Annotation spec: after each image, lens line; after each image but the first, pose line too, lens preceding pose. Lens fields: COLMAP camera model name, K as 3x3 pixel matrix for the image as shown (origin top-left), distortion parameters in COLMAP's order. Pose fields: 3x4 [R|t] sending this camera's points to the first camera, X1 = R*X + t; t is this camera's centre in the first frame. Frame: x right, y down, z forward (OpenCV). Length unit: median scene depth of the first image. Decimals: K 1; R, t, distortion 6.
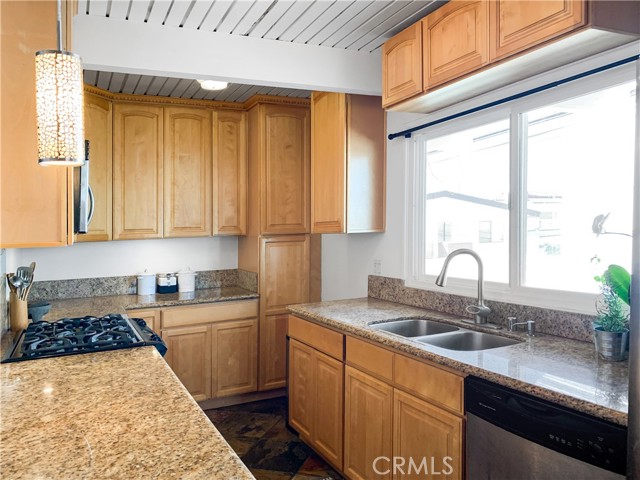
lens RADIAL K [[512.6, 0, 341.5], [0, 512.6, 223.8], [0, 0, 1]] dist [0.038343, -0.032430]
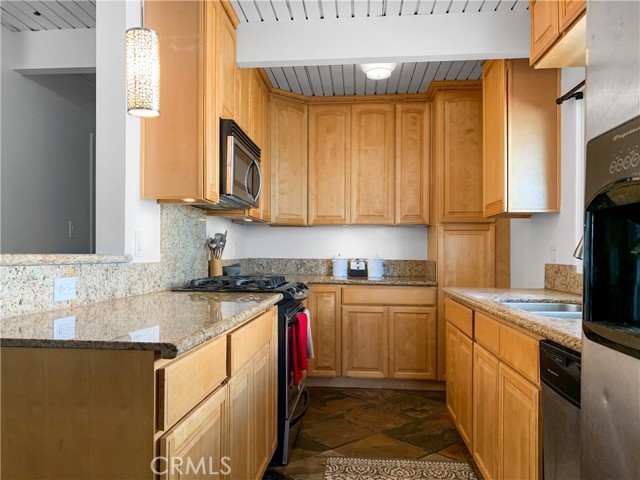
lens RADIAL K [[512.6, 0, 321.8], [0, 512.6, 239.2], [0, 0, 1]] dist [0.038343, -0.032430]
pose [[0.851931, 0.015522, -0.523424, 0.182004], [-0.021304, 0.999760, -0.005028, 0.067156], [0.523221, 0.015434, 0.852057, 0.033553]]
